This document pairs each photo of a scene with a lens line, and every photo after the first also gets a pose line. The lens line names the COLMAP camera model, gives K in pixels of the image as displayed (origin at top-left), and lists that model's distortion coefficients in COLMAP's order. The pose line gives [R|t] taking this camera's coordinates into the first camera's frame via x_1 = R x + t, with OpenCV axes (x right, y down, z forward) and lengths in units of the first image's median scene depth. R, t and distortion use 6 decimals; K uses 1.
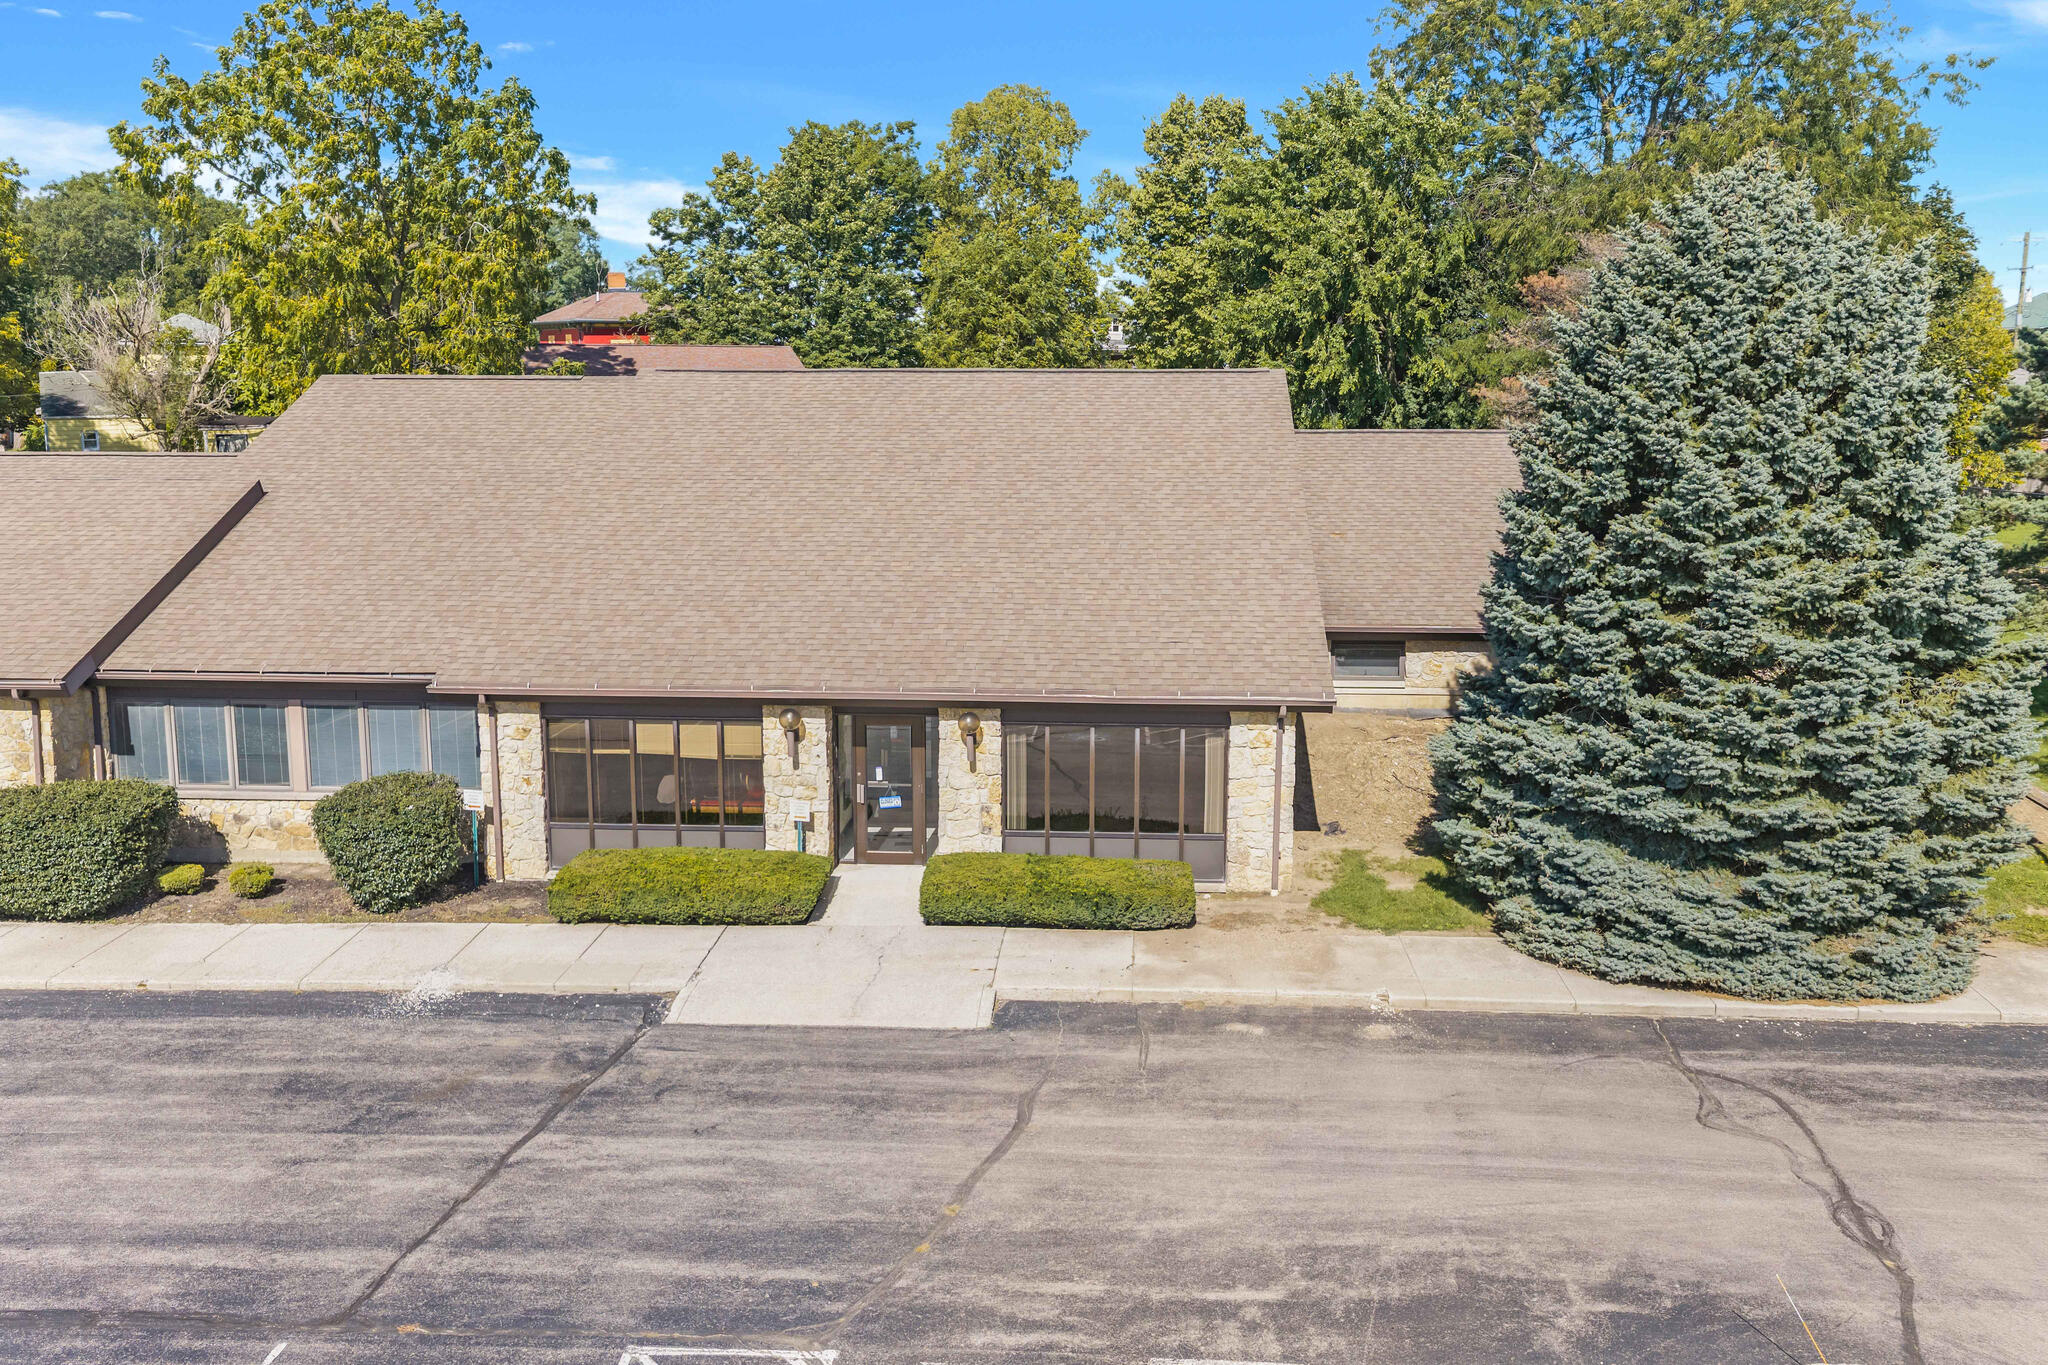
lens RADIAL K [[1712.0, 0, 1028.1], [0, 1712.0, 627.8], [0, 0, 1]] dist [0.017176, -0.033084]
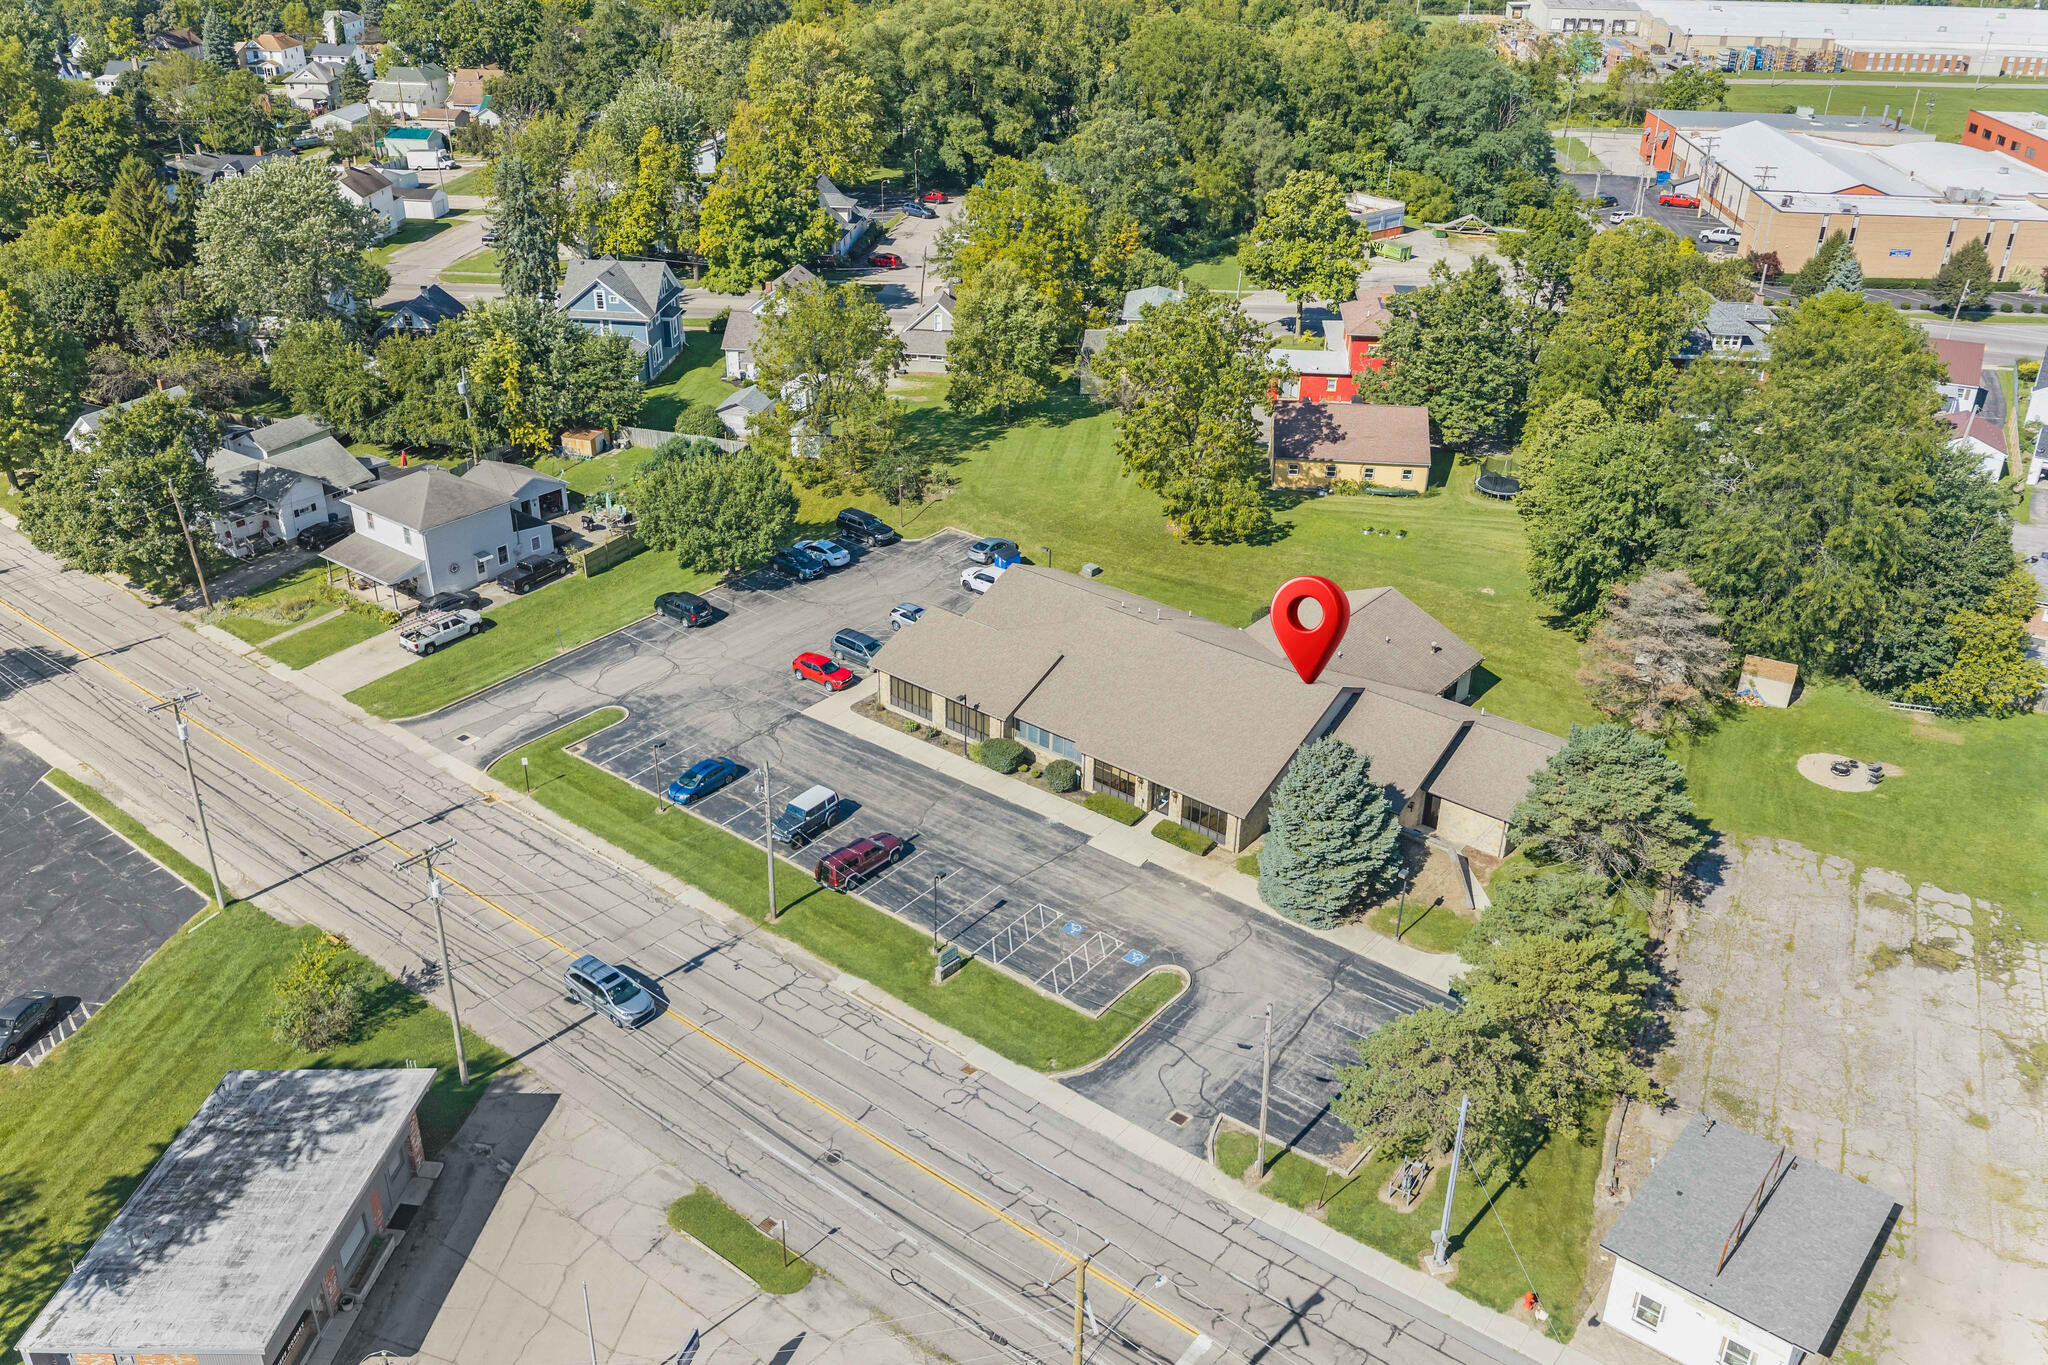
lens RADIAL K [[1712.0, 0, 1018.4], [0, 1712.0, 685.6], [0, 0, 1]] dist [0.017176, -0.033084]
pose [[0.812968, 0.282752, -0.509052, 1.766239], [-0.096815, 0.927662, 0.360652, -1.716741], [0.574204, -0.243915, 0.781534, -2.526256]]
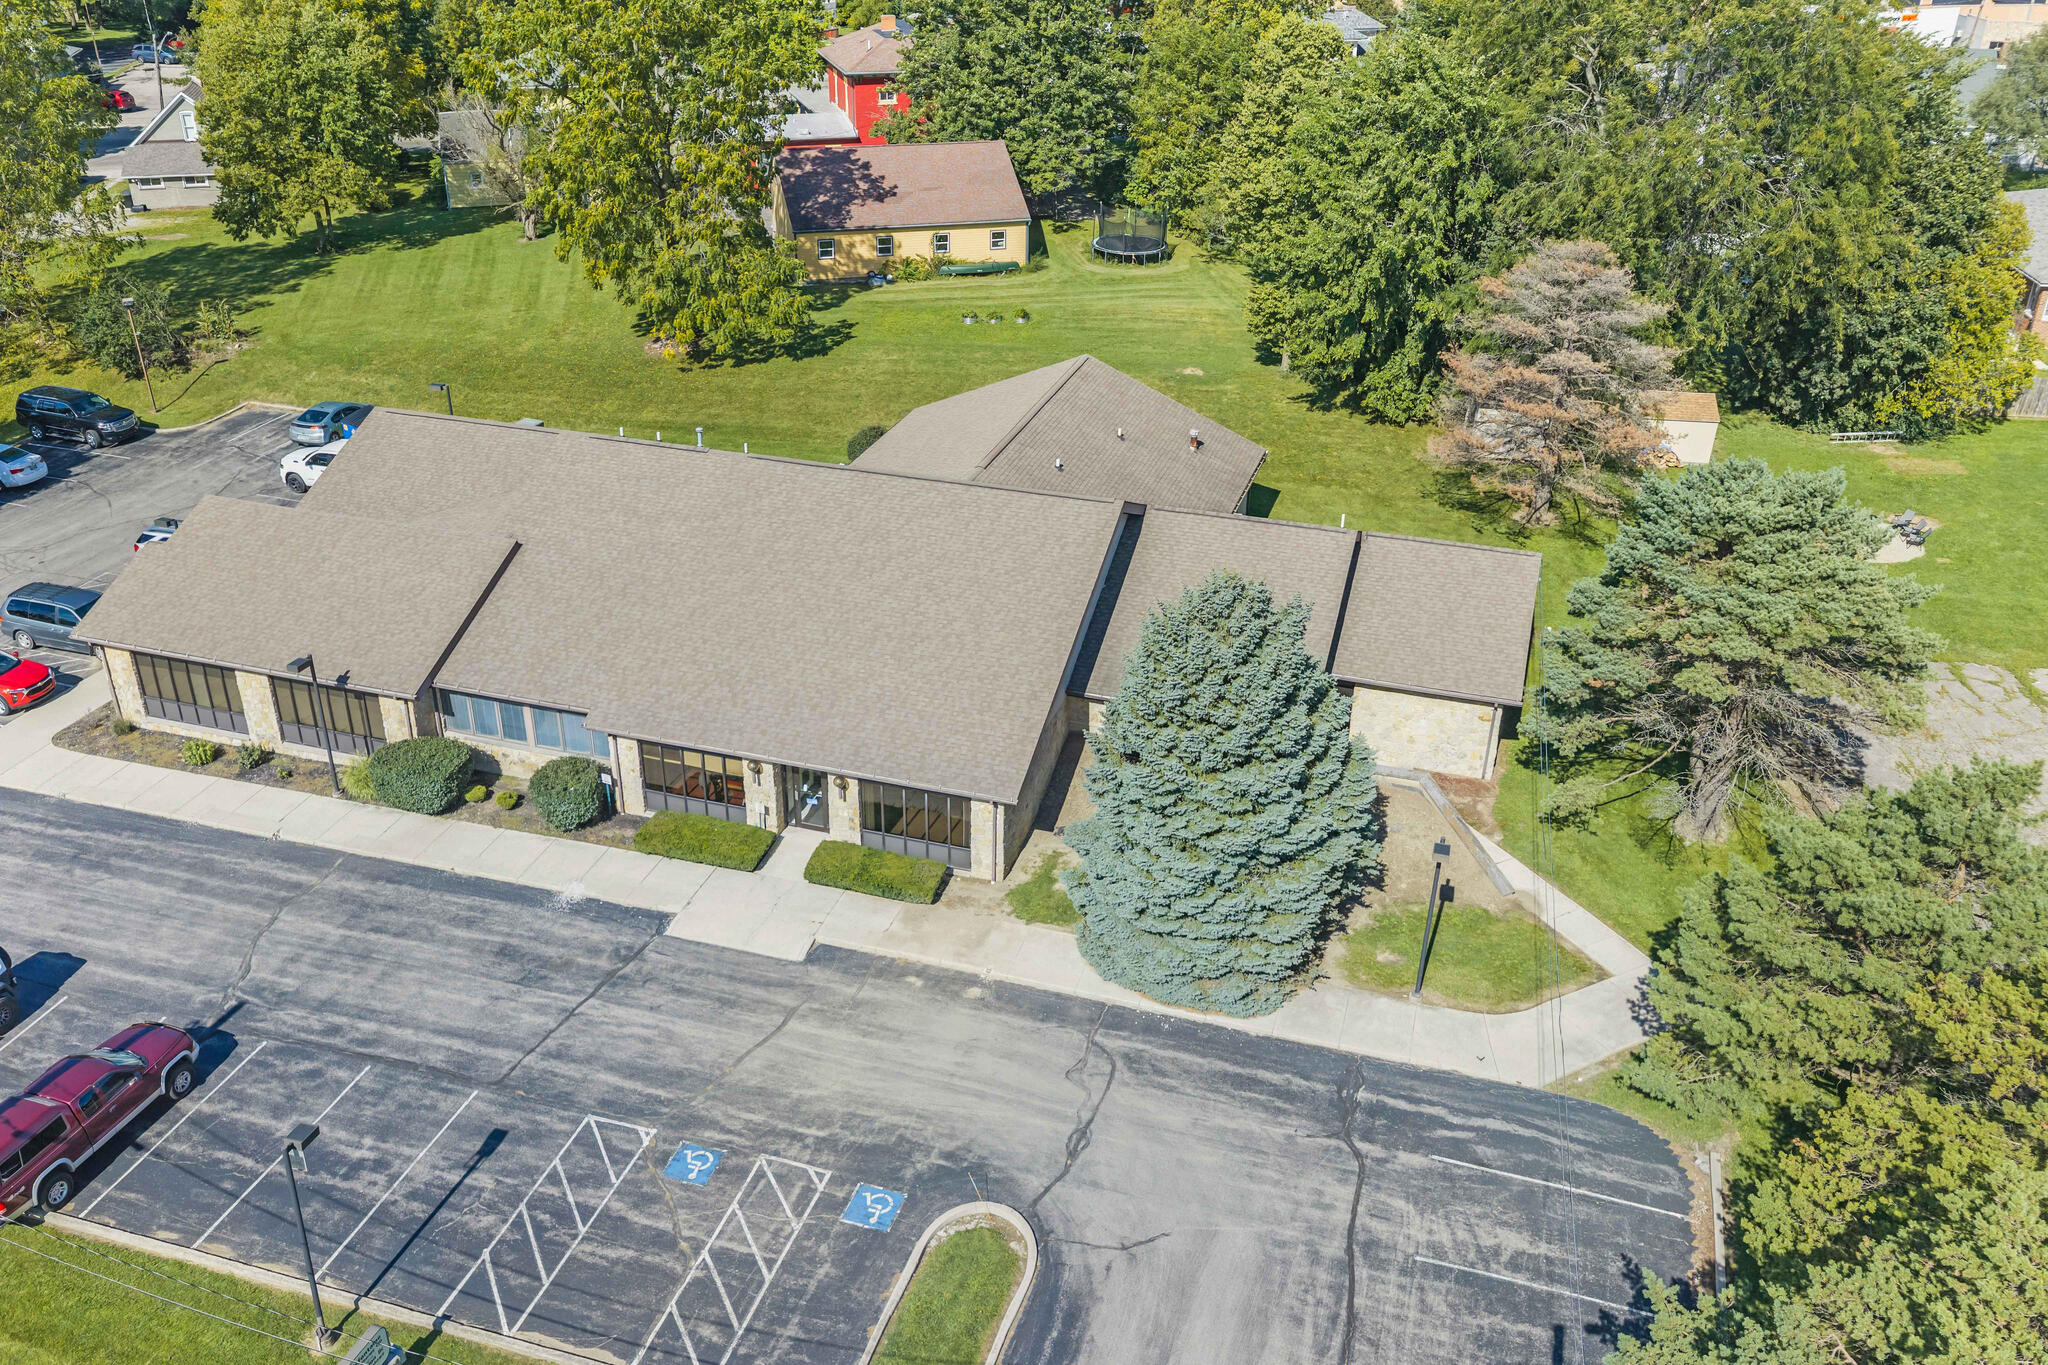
lens RADIAL K [[1712.0, 0, 1020.7], [0, 1712.0, 684.0], [0, 0, 1]] dist [0.017176, -0.033084]
pose [[0.970099, 0.121696, -0.209994, 0.554668], [-0.044306, 0.939467, 0.339764, -0.711061], [0.238630, -0.320300, 0.916768, -0.678196]]
